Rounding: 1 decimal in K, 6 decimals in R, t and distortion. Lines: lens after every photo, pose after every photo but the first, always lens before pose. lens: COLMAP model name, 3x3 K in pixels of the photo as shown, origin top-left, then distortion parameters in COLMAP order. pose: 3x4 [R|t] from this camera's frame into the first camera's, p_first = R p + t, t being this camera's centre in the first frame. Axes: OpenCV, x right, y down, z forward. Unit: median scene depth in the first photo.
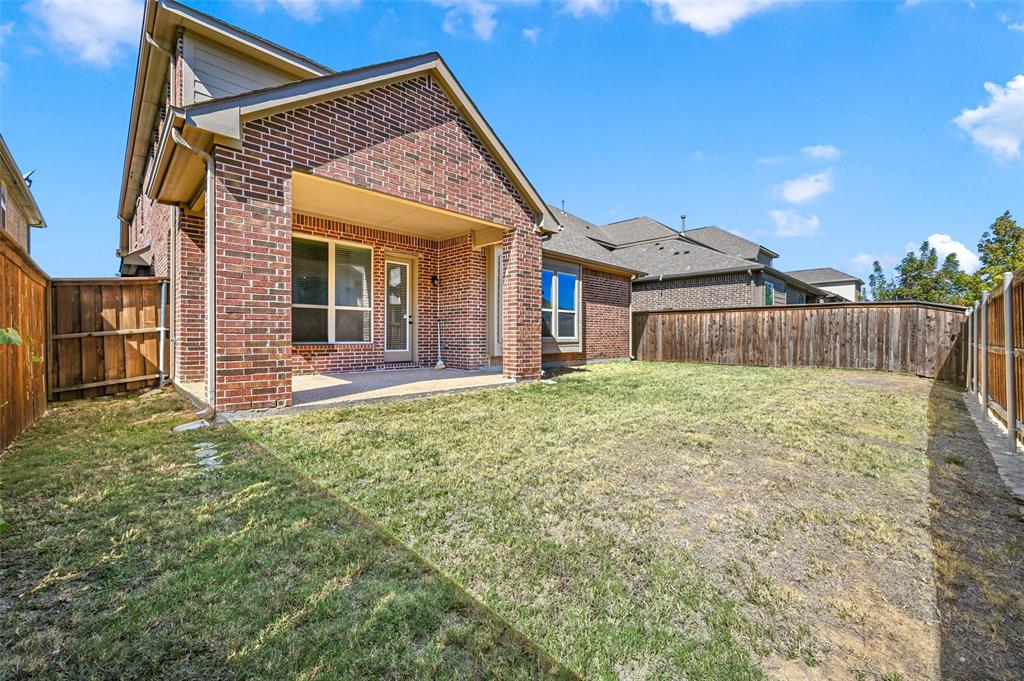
lens RADIAL K [[407.0, 0, 503.2], [0, 407.0, 339.2], [0, 0, 1]] dist [0.000067, -0.000144]
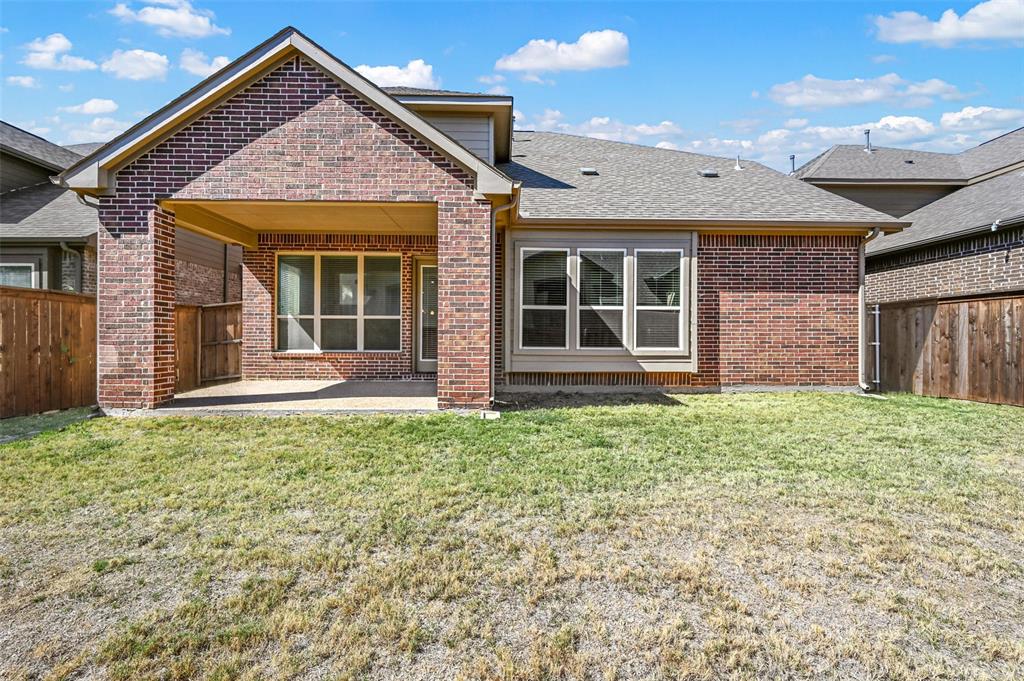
lens RADIAL K [[407.0, 0, 514.5], [0, 407.0, 340.5], [0, 0, 1]] dist [0.000067, -0.000144]
pose [[0.729981, 0.003716, -0.683457, 0.661411], [-0.007271, 0.999971, -0.002328, -0.020954], [0.683428, 0.006669, 0.729987, 0.574015]]
